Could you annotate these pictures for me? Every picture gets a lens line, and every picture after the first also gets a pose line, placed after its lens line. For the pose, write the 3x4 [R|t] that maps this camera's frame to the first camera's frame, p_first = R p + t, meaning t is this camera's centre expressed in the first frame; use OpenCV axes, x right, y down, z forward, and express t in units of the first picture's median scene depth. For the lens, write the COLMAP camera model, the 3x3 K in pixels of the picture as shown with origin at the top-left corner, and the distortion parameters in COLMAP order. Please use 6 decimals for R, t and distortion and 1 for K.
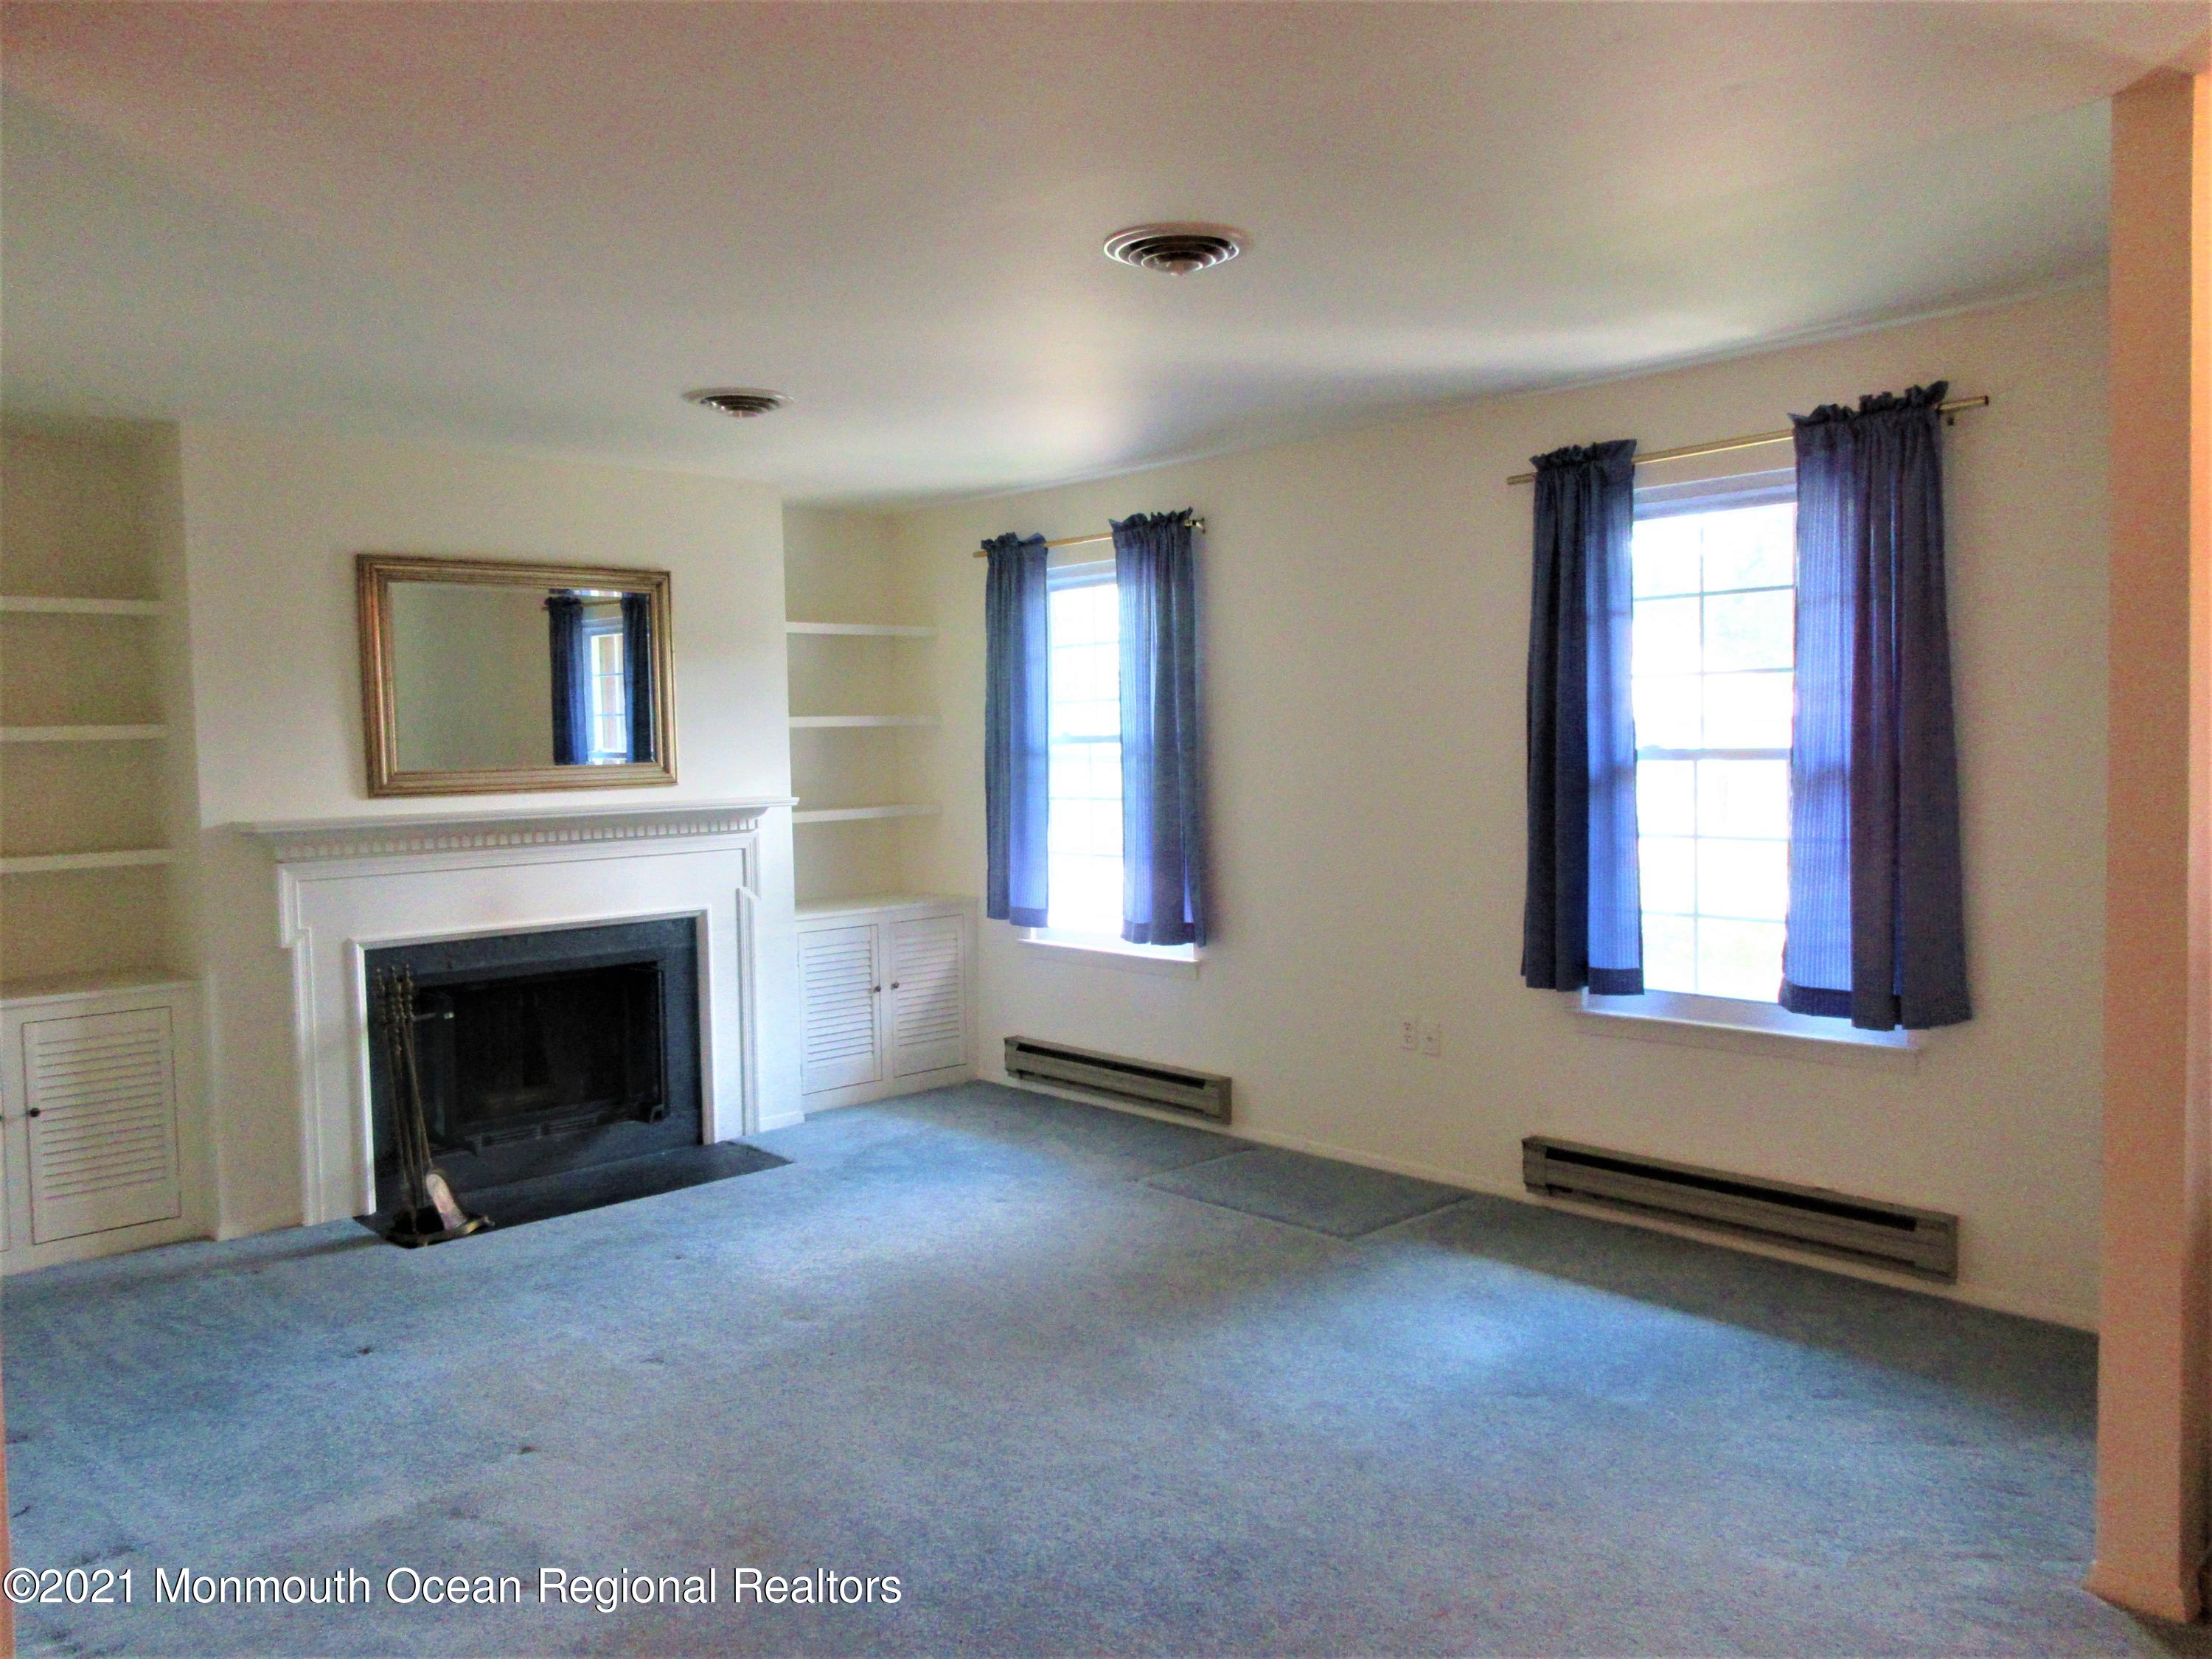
lens RADIAL K [[1655.3, 0, 1109.0], [0, 1655.3, 828.2], [0, 0, 1]] dist [0.011335, -0.011973]
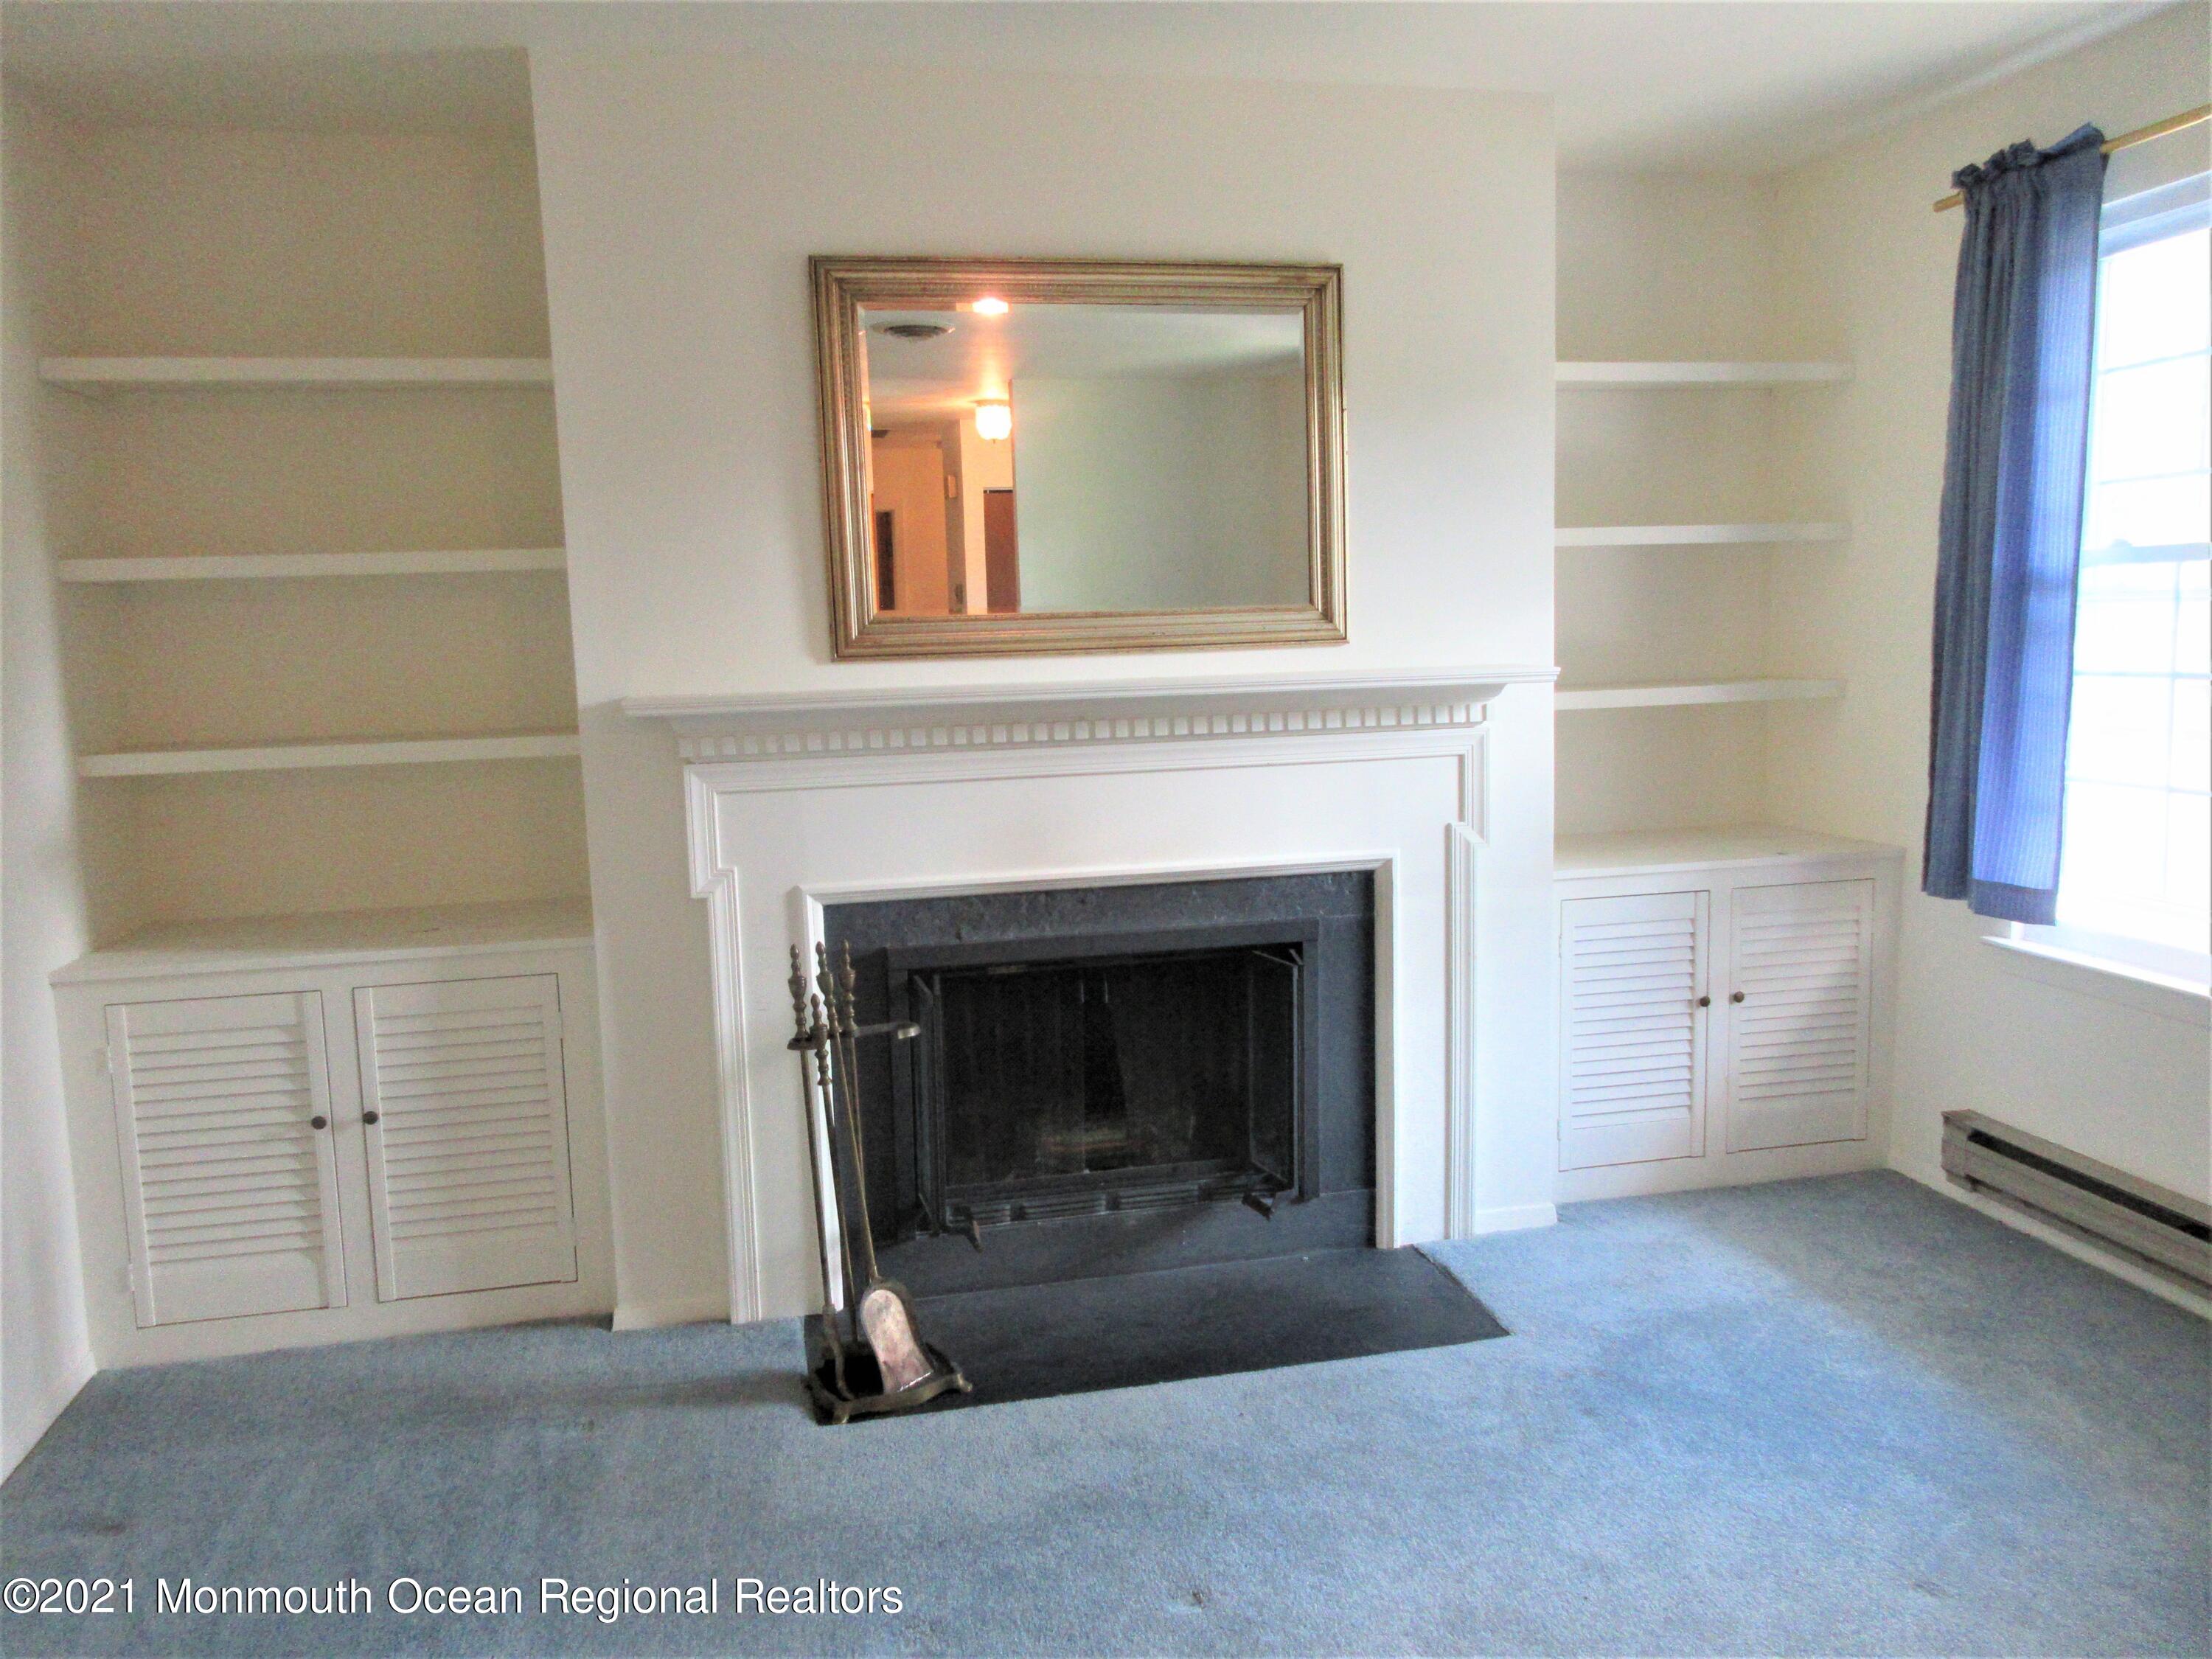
lens RADIAL K [[1655.3, 0, 1114.8], [0, 1655.3, 830.0], [0, 0, 1]] dist [0.011335, -0.011973]
pose [[0.865678, 0.057969, -0.497234, -0.038138], [-0.018342, 0.996279, 0.084217, -0.008277], [0.500266, -0.063784, 0.863519, 0.452443]]
